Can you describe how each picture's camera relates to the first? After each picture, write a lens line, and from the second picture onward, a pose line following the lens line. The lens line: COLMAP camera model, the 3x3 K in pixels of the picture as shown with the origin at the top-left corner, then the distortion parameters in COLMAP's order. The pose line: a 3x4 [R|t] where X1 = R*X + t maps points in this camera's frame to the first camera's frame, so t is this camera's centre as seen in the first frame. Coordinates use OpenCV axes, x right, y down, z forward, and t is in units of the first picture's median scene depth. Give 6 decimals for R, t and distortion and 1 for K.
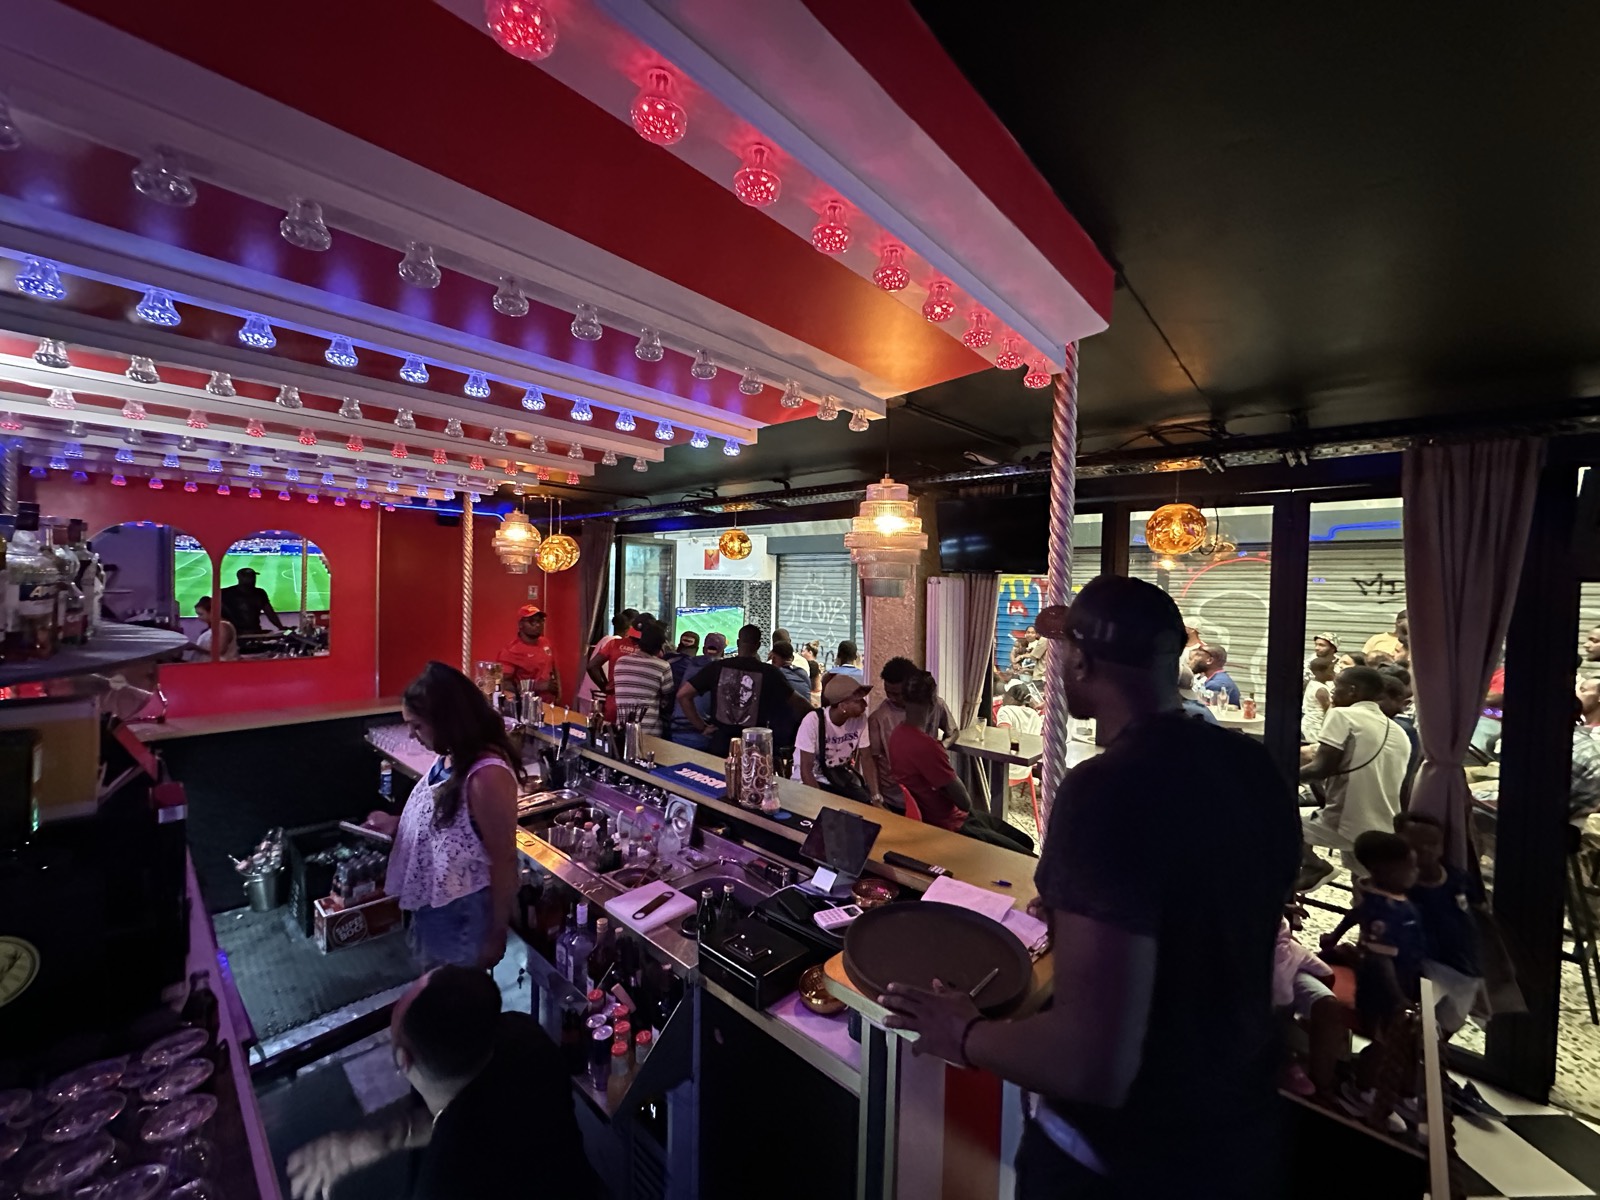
lens RADIAL K [[637.2, 0, 797.8], [0, 637.2, 600.1], [0, 0, 1]] dist [-0.000583, 0.000058]
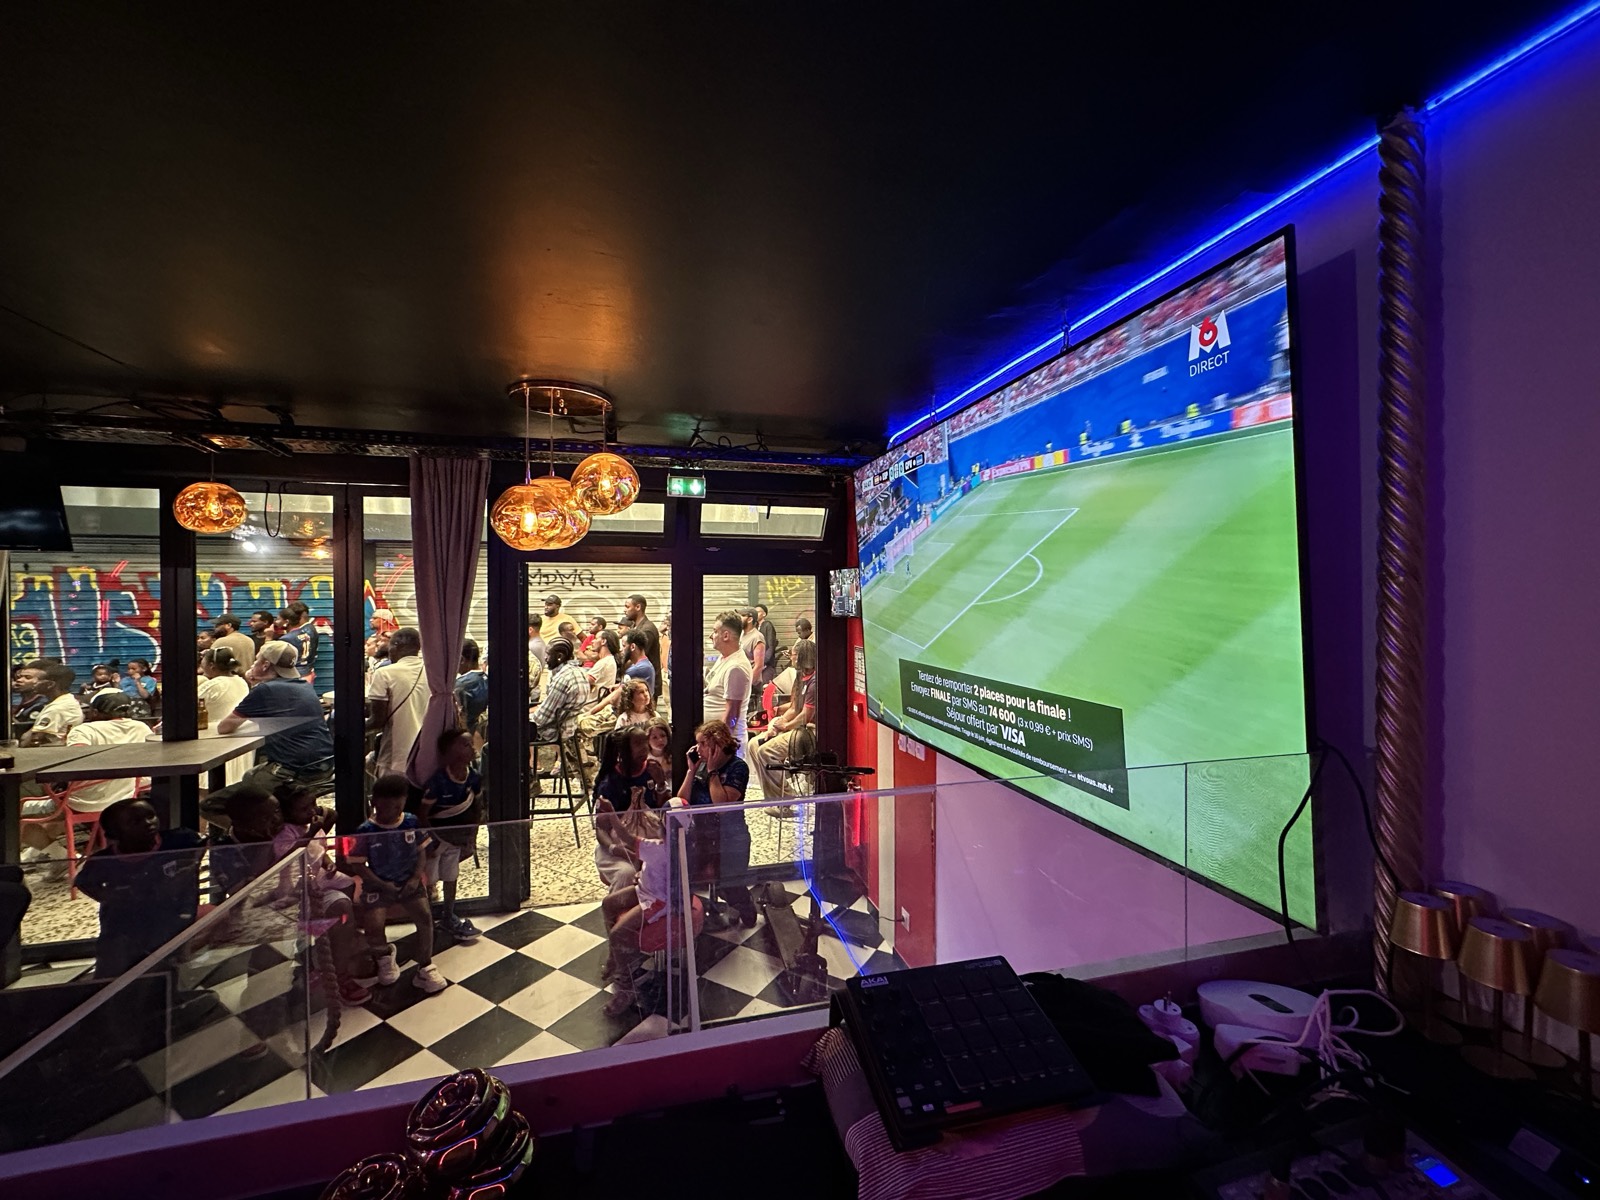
lens RADIAL K [[637.2, 0, 797.9], [0, 637.2, 595.8], [0, 0, 1]] dist [-0.000583, 0.000058]
pose [[0.543160, -0.024158, 0.839282, 0.245646], [0.035638, 0.999348, 0.005702, 0.056071], [-0.838873, 0.026814, 0.543667, -0.328430]]
